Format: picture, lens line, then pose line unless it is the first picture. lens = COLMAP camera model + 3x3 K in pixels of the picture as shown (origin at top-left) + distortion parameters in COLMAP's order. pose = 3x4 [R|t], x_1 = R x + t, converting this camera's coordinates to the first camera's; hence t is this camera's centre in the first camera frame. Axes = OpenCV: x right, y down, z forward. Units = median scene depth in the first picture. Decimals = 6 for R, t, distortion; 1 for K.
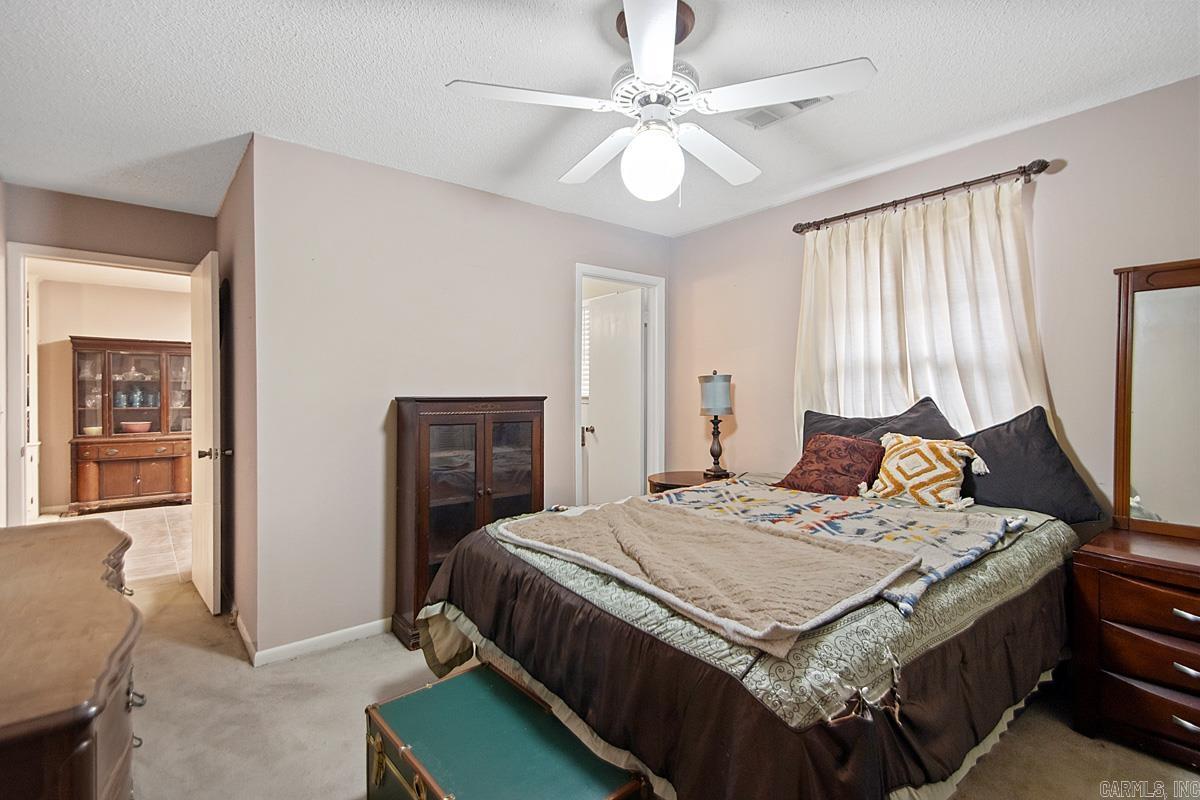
lens RADIAL K [[563.6, 0, 612.2], [0, 563.6, 402.2], [0, 0, 1]] dist [0.017246, -0.000169]
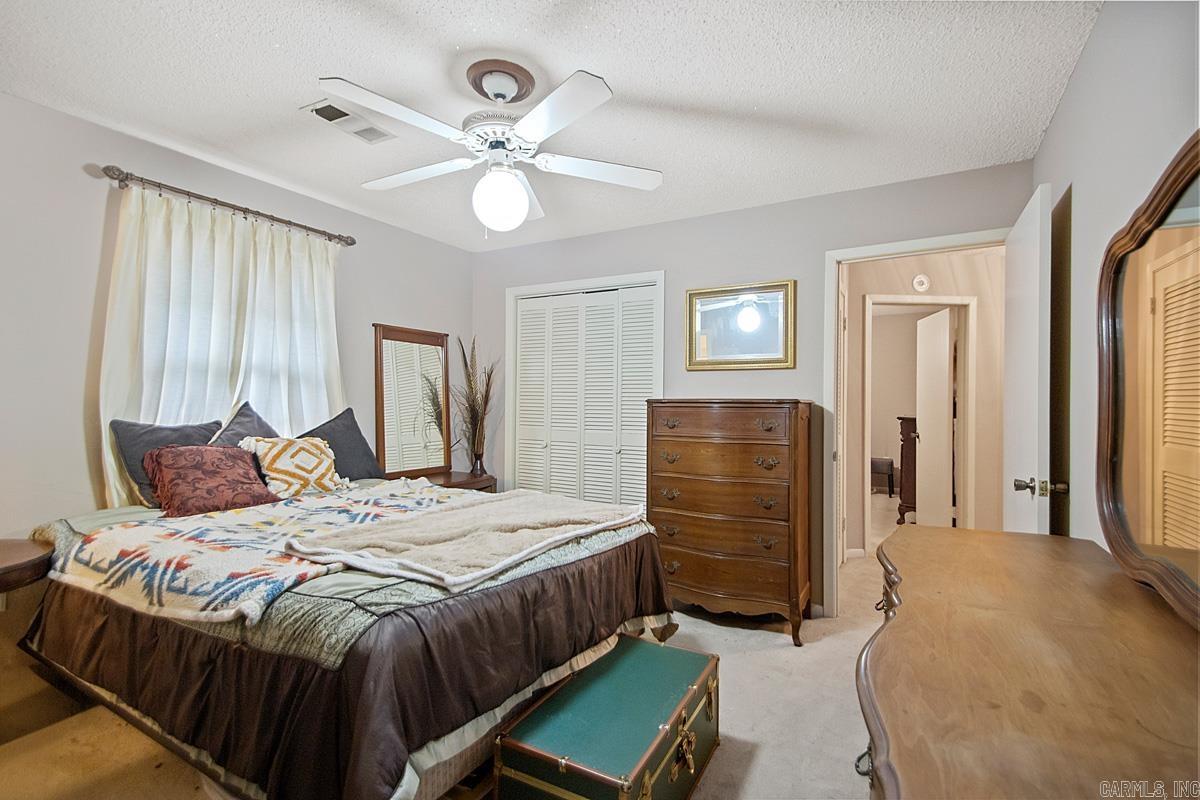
lens RADIAL K [[563.6, 0, 612.2], [0, 563.6, 402.2], [0, 0, 1]] dist [0.017246, -0.000169]
pose [[-0.374885, -0.001575, 0.927070, -0.796312], [0.006829, 0.999967, 0.004460, -0.009064], [-0.927046, 0.008003, -0.374862, 0.895663]]
